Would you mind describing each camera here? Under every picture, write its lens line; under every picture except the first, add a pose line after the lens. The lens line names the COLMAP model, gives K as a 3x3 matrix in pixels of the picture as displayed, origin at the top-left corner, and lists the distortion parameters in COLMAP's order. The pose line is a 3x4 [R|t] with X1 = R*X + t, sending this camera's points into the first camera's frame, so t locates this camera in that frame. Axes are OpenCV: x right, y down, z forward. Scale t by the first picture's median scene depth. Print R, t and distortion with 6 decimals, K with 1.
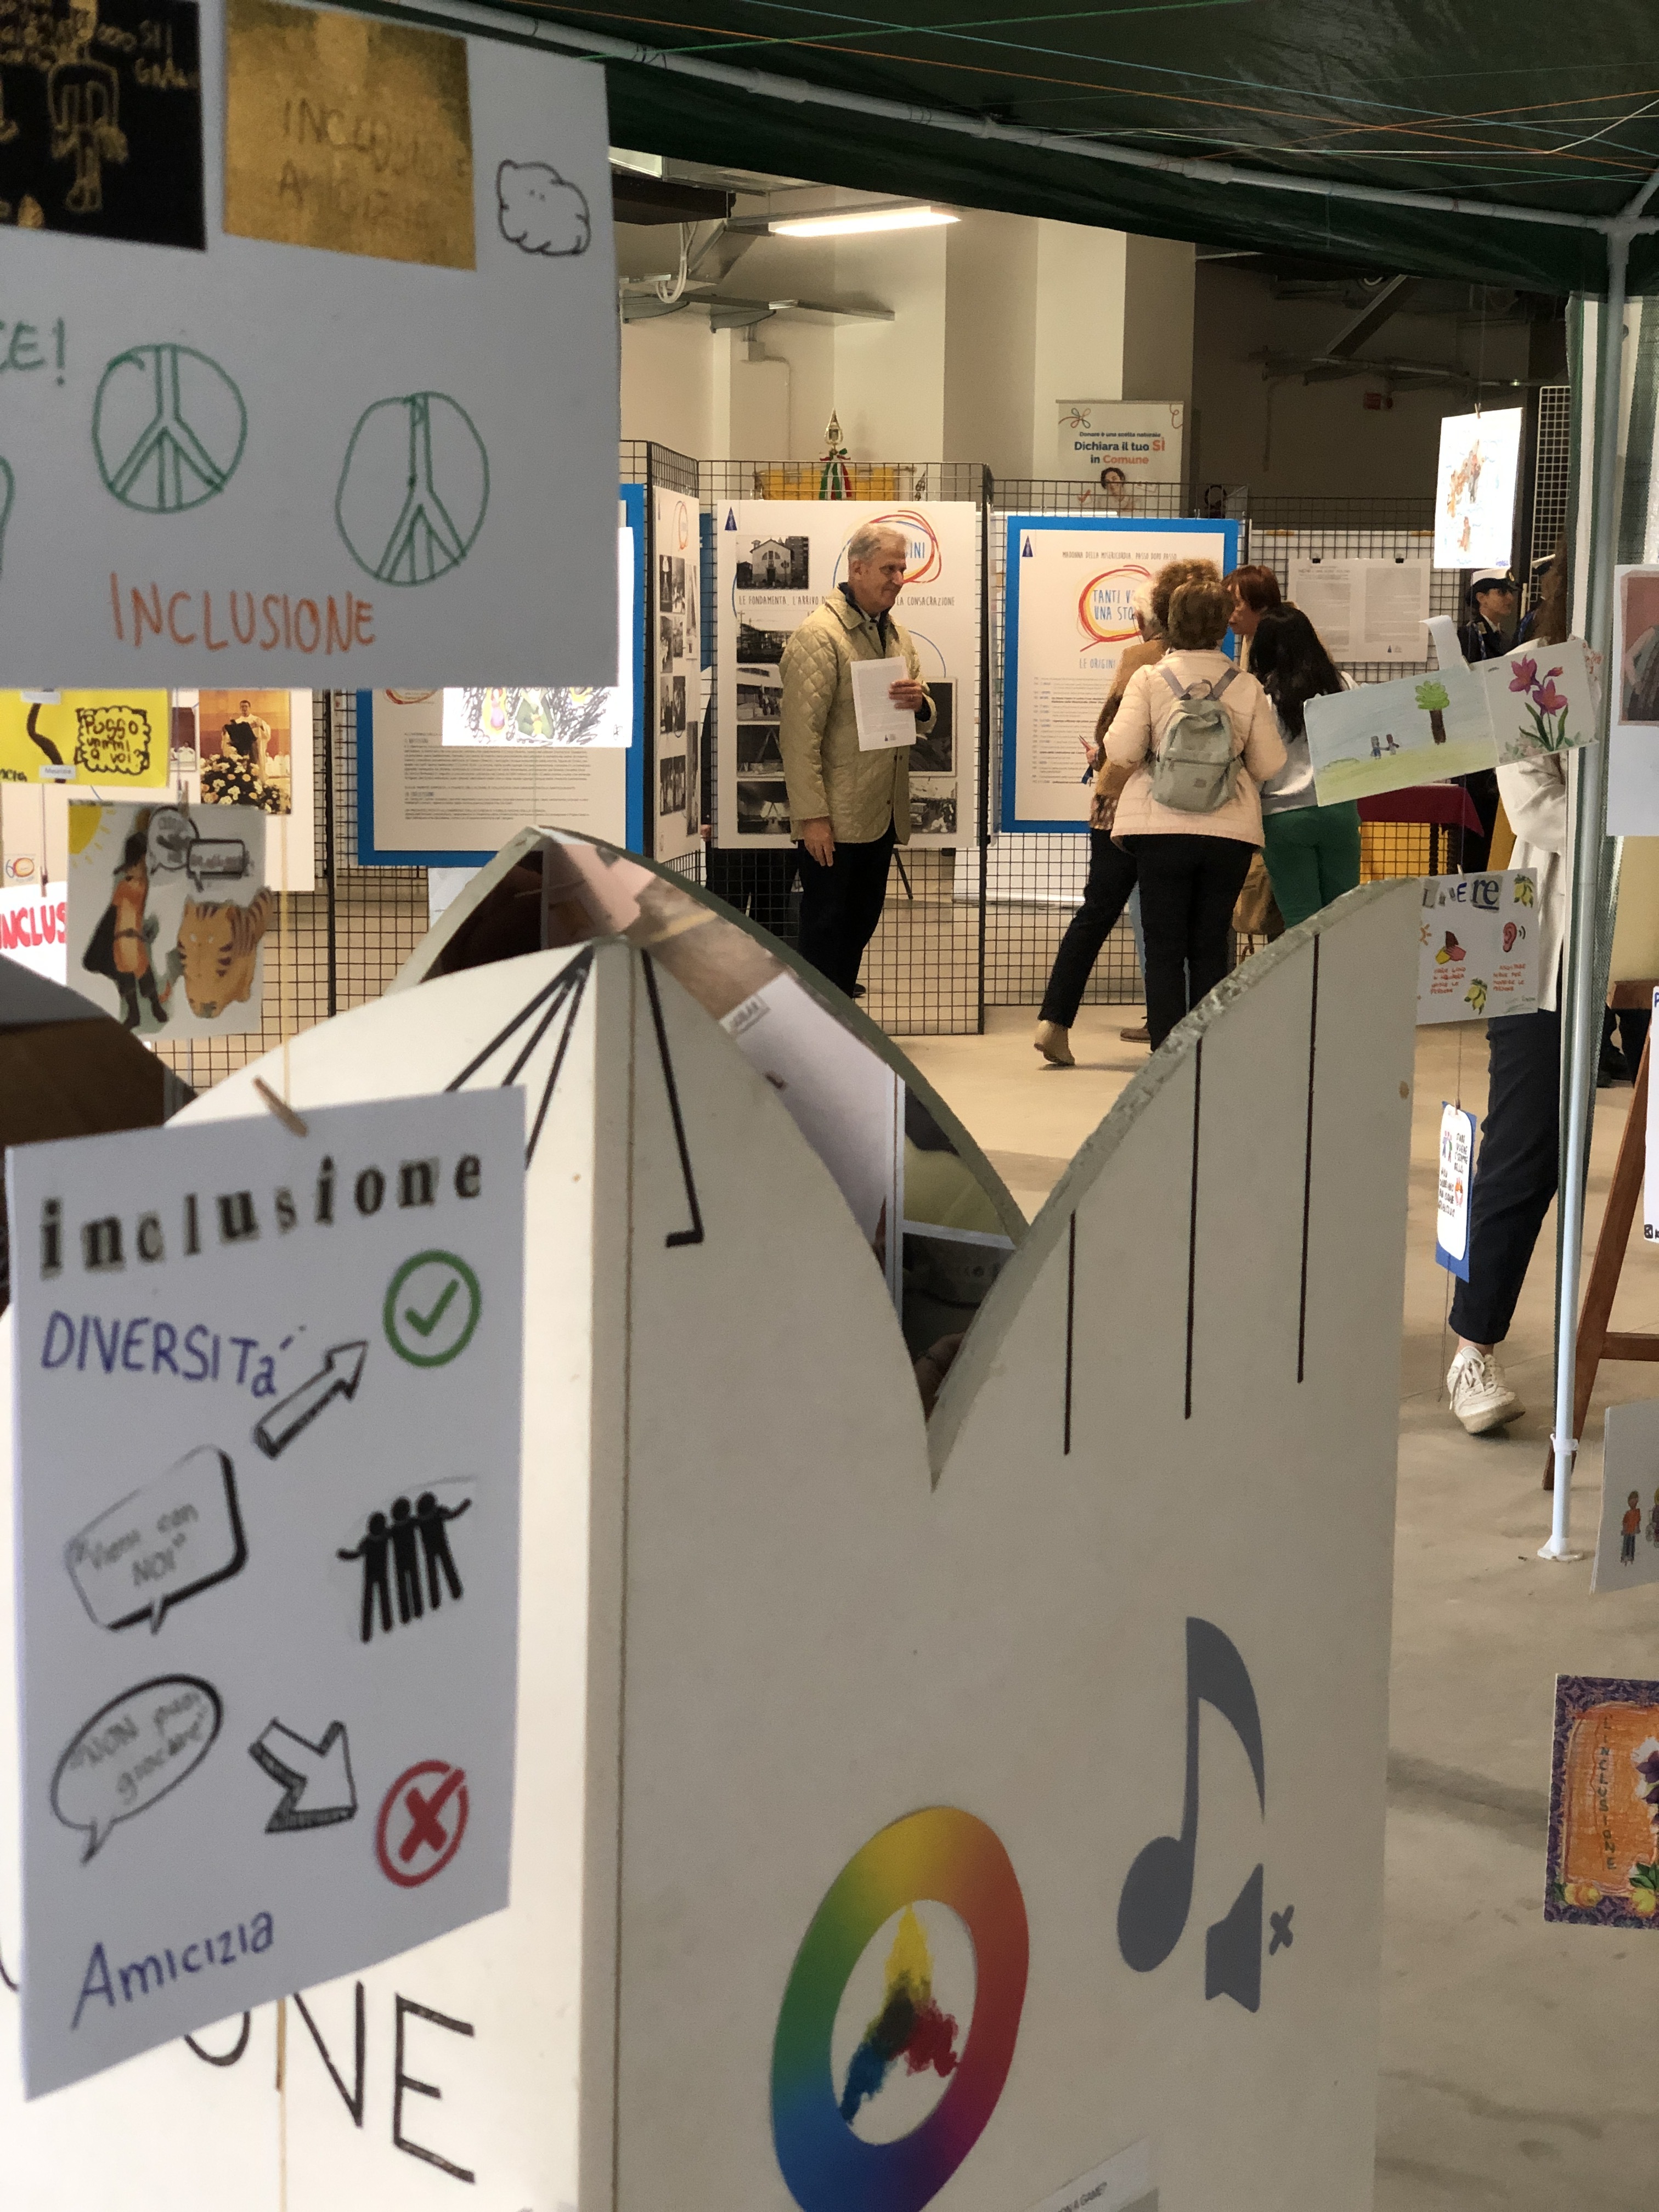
lens RADIAL K [[3389.9, 0, 826.4], [0, 3389.9, 1141.8], [0, 0, 1]] dist [0.056311, -0.168731]
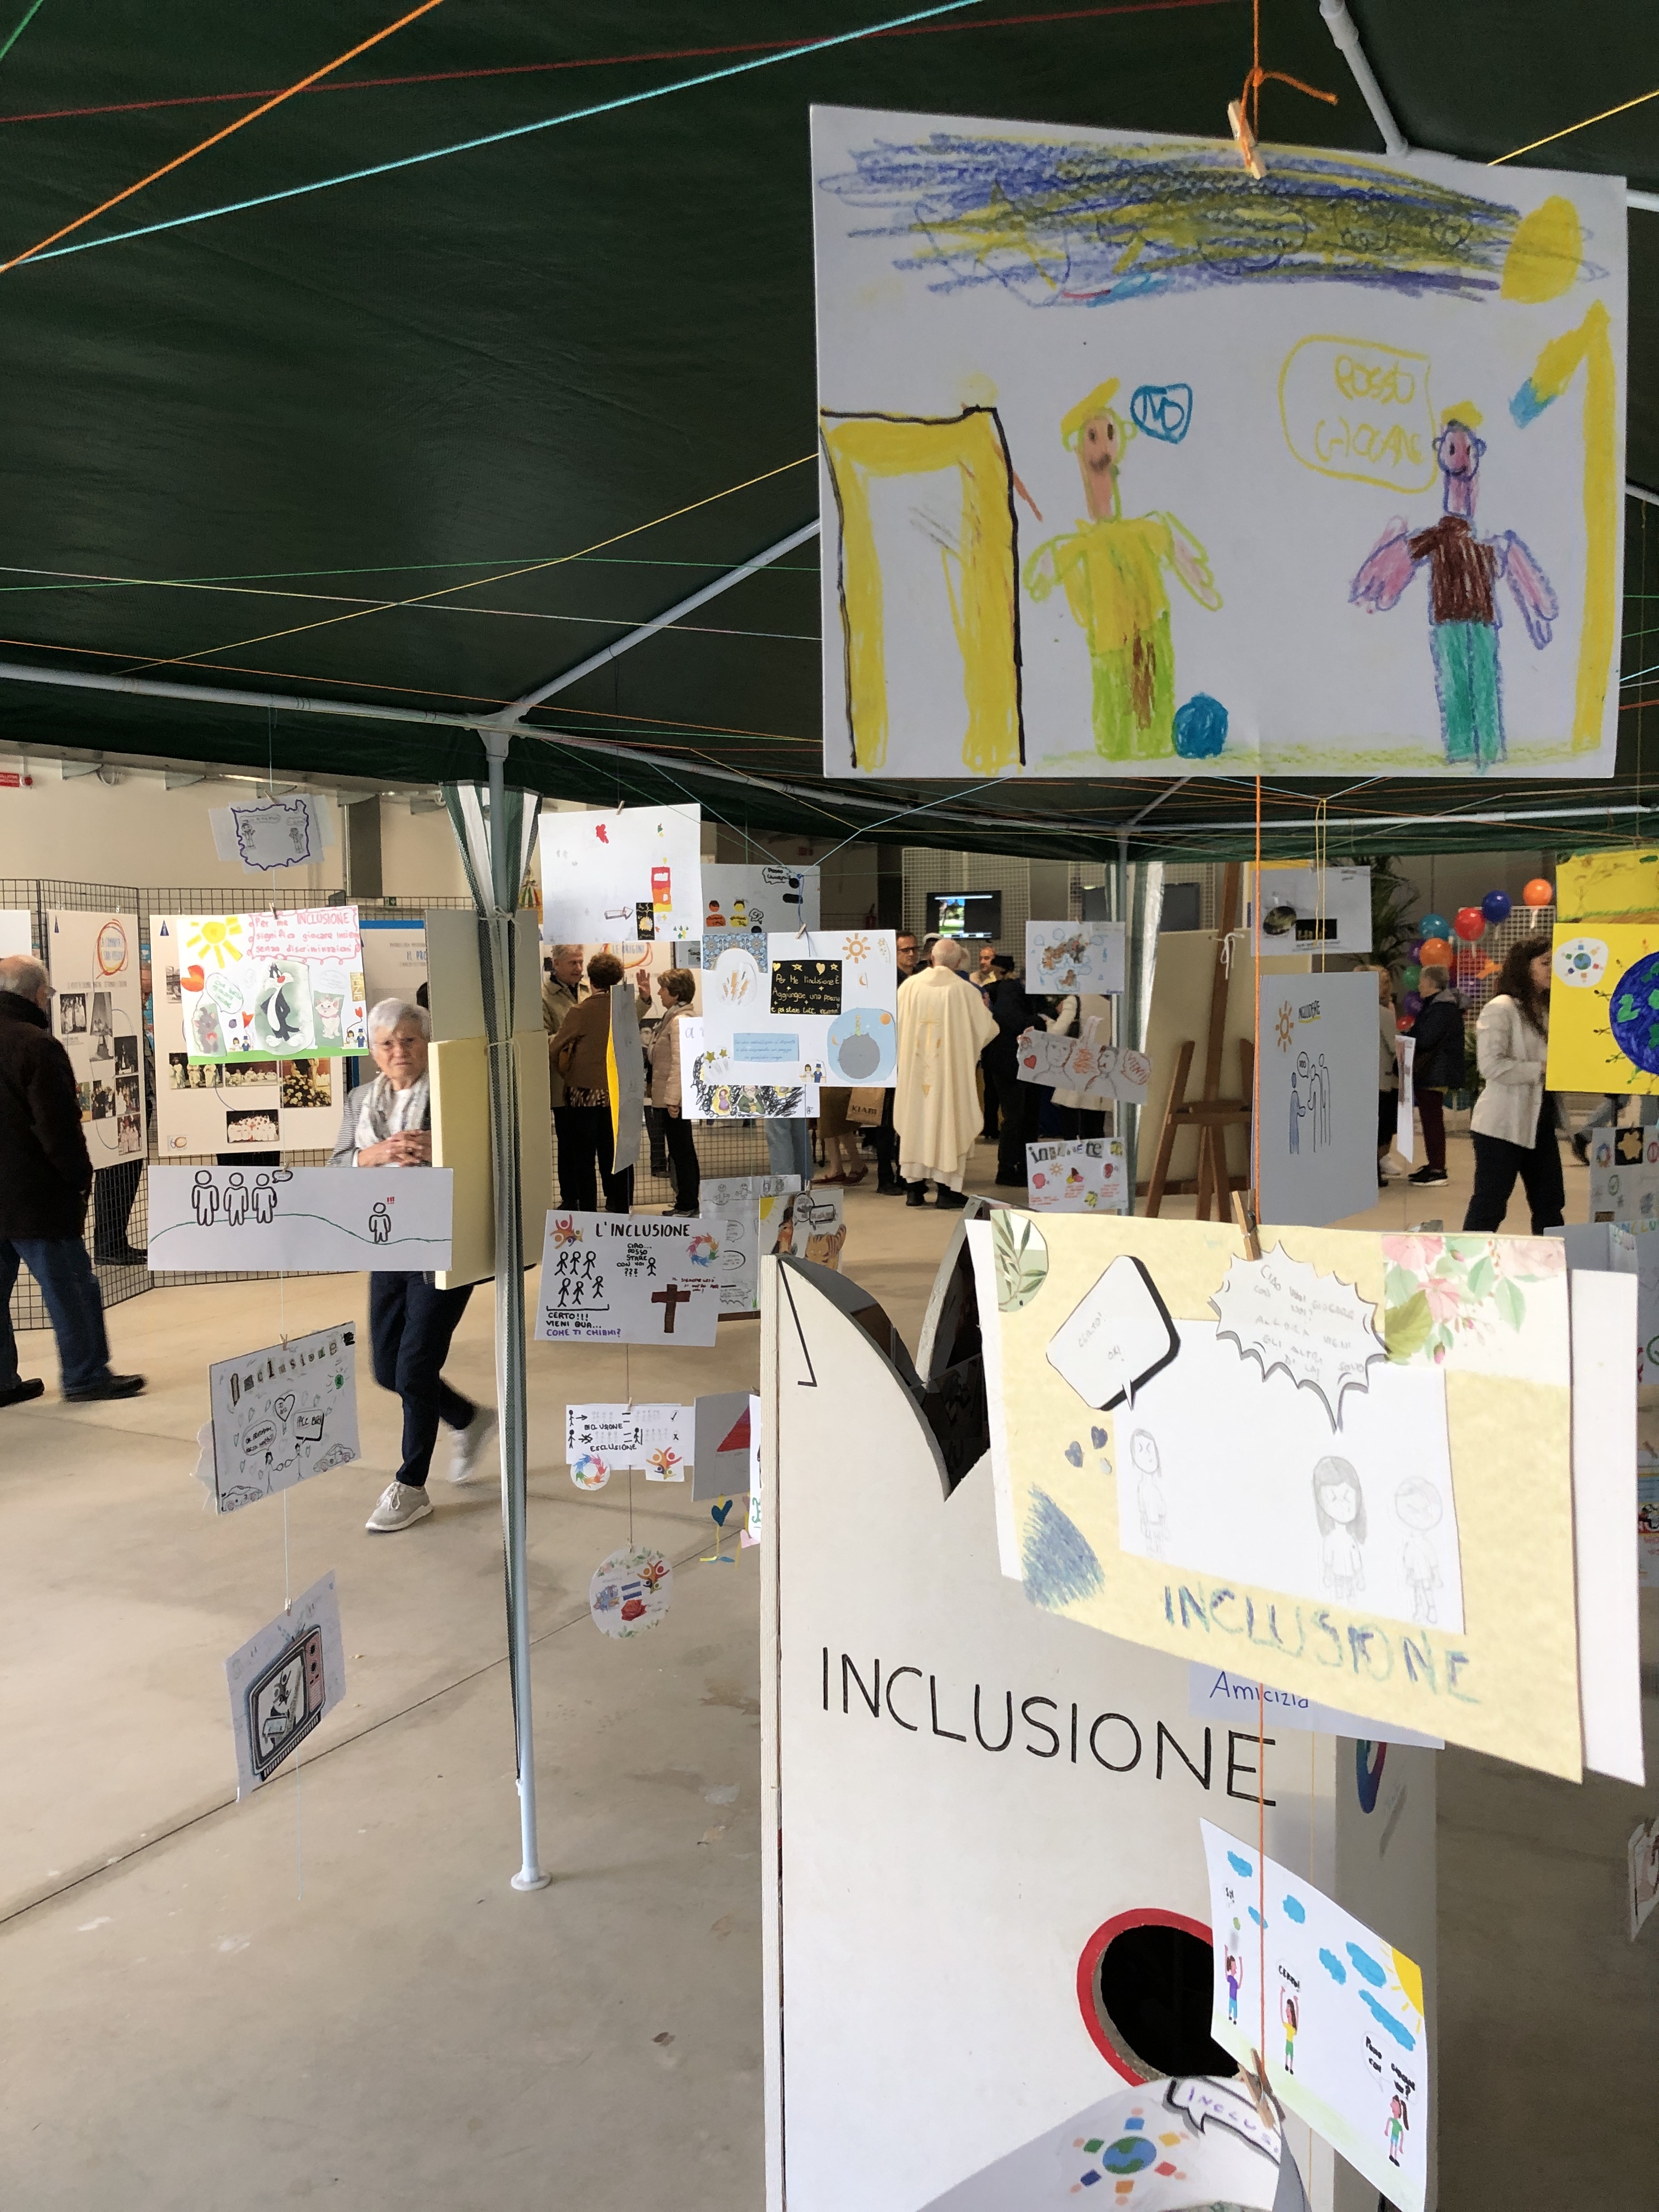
lens RADIAL K [[1853.7, 0, 829.5], [0, 1853.7, 1106.0], [0, 0, 1]] dist [-0.001011, -0.016486]
pose [[0.980687, -0.039458, 0.191562, -0.421277], [0.052885, 0.996451, -0.065490, -0.080387], [-0.188298, 0.074356, 0.979293, -0.180635]]
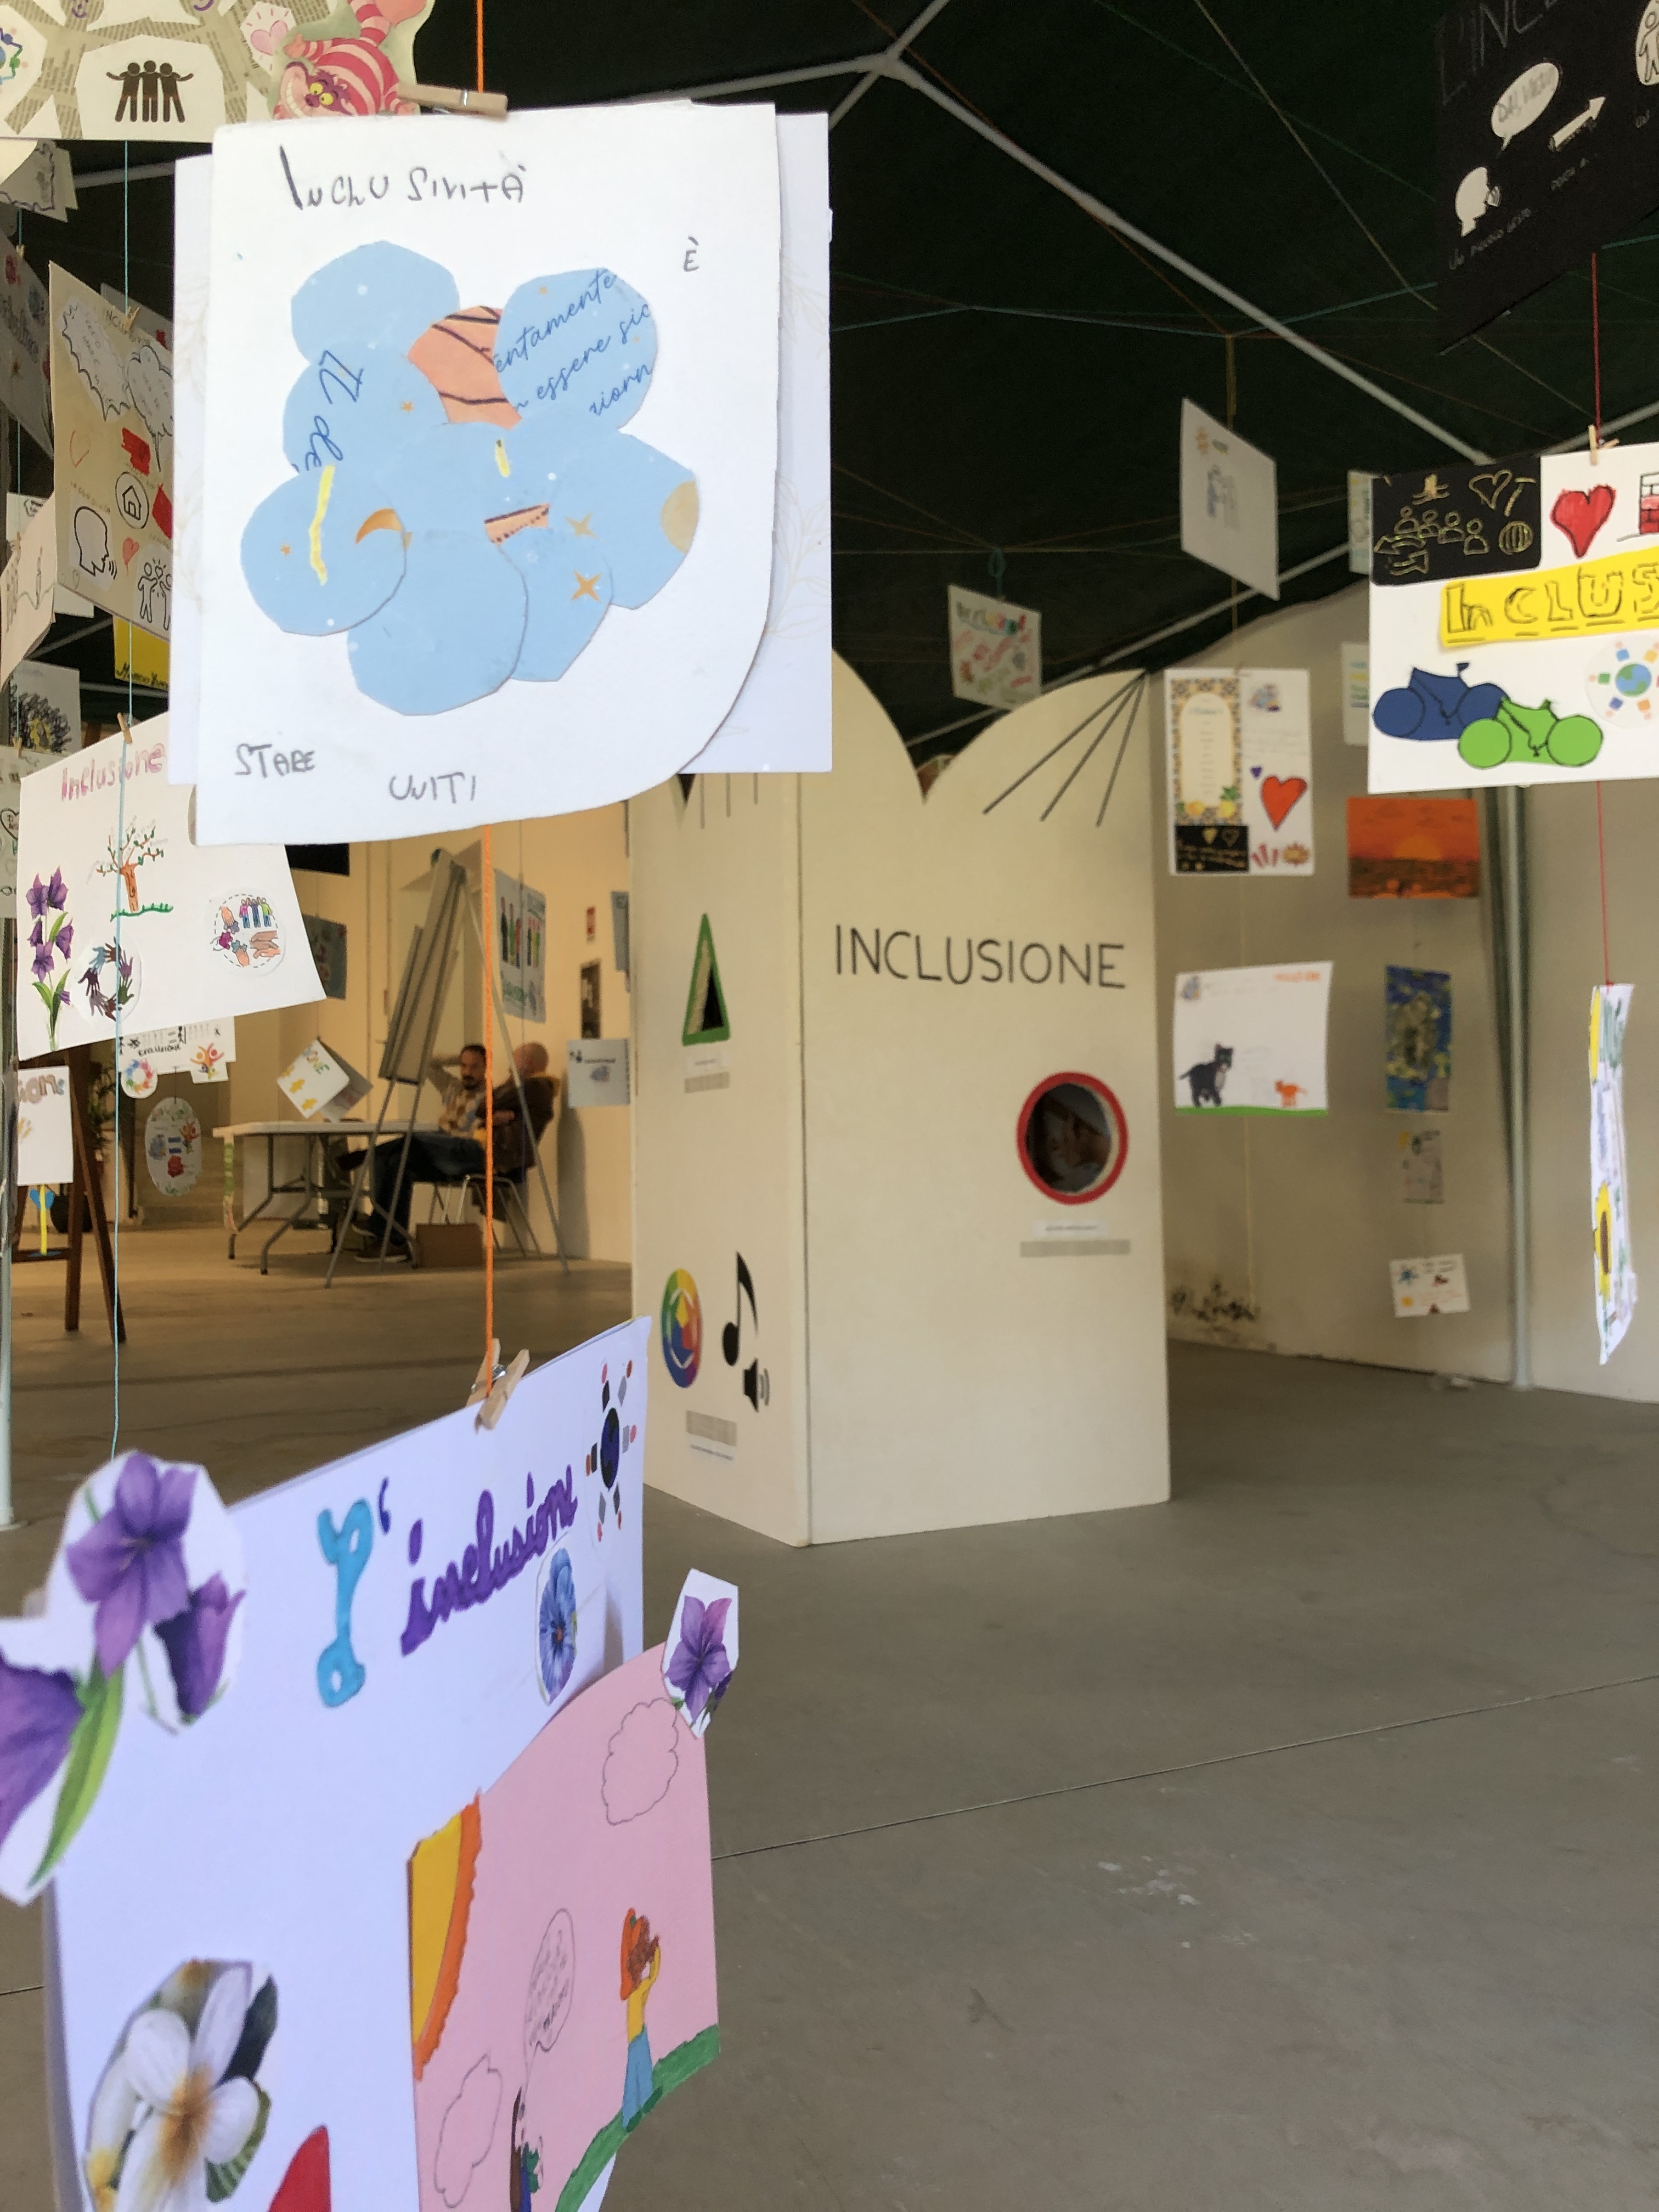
lens RADIAL K [[1852.2, 0, 864.4], [0, 1852.2, 1110.6], [0, 0, 1]] dist [0.201594, -0.005295]
pose [[0.398889, 0.018039, 0.916822, -1.403489], [0.158408, 0.983420, -0.088269, 0.378342], [-0.903214, 0.180441, 0.389418, 0.302522]]
